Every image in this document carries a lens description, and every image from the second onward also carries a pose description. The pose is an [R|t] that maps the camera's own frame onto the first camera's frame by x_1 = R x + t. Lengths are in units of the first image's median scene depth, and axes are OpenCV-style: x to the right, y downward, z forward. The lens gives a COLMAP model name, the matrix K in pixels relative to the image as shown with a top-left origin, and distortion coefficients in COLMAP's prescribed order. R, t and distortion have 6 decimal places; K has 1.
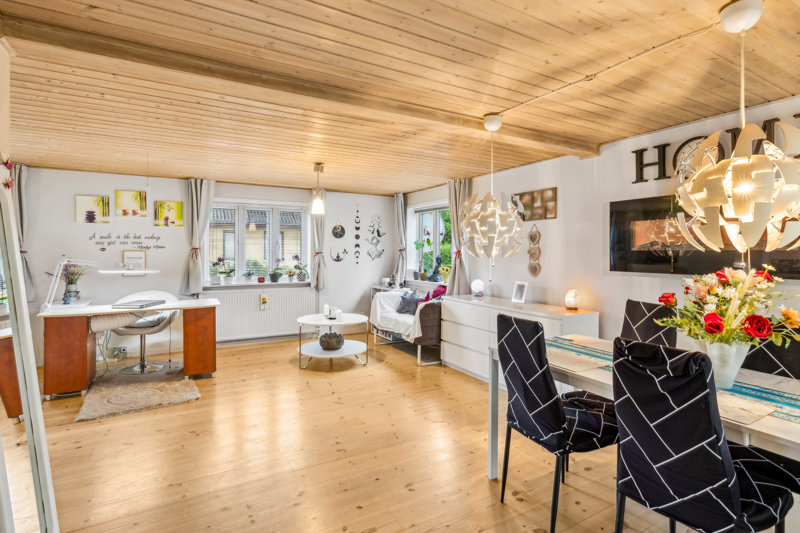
lens RADIAL K [[391.4, 0, 400.4], [0, 391.4, 254.5], [0, 0, 1]] dist [-0.000604, -0.000268]
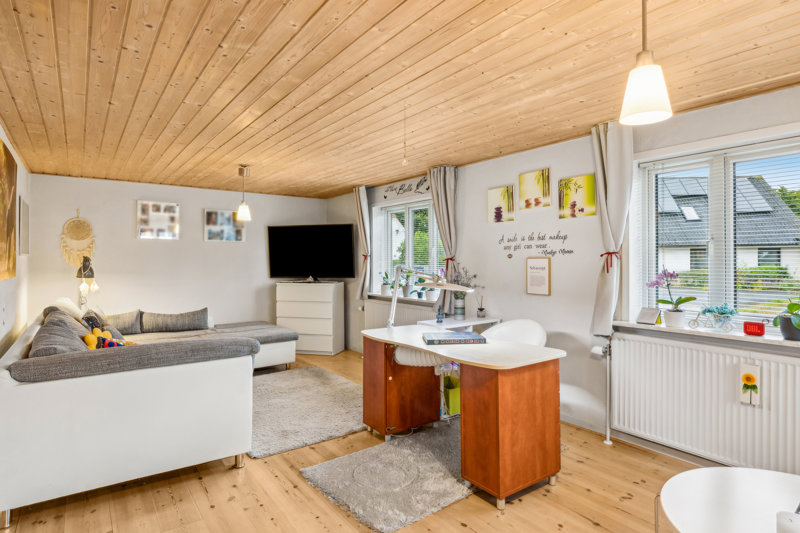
lens RADIAL K [[442.8, 0, 400.5], [0, 442.8, 257.5], [0, 0, 1]] dist [0.000707, 0.000226]
pose [[0.116971, -0.003528, -0.993129, 0.060979], [-0.005028, 0.999979, -0.004144, -0.005525], [0.993123, 0.005478, 0.116951, 0.673969]]
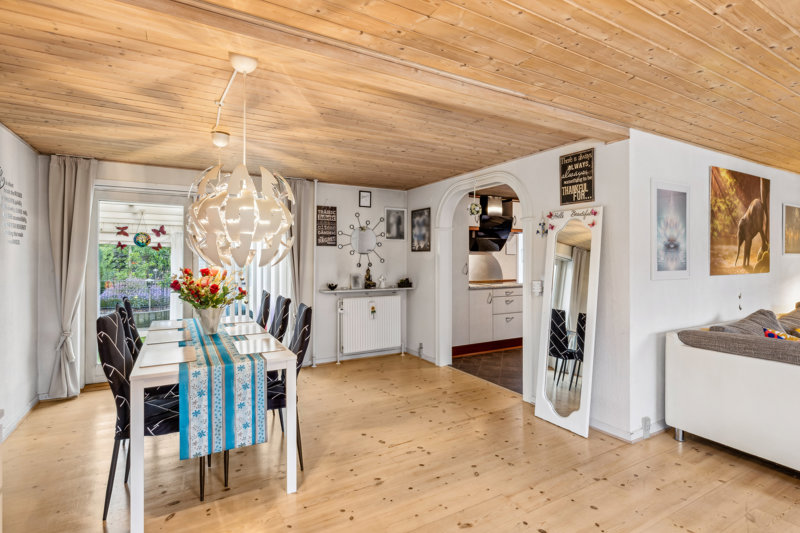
lens RADIAL K [[391.4, 0, 400.4], [0, 391.4, 254.5], [0, 0, 1]] dist [-0.000604, -0.000268]
pose [[-0.999994, -0.001091, -0.003303, -0.012637], [-0.001090, 0.999999, -0.000336, -0.008035], [0.003304, -0.000332, -0.999994, 0.902914]]
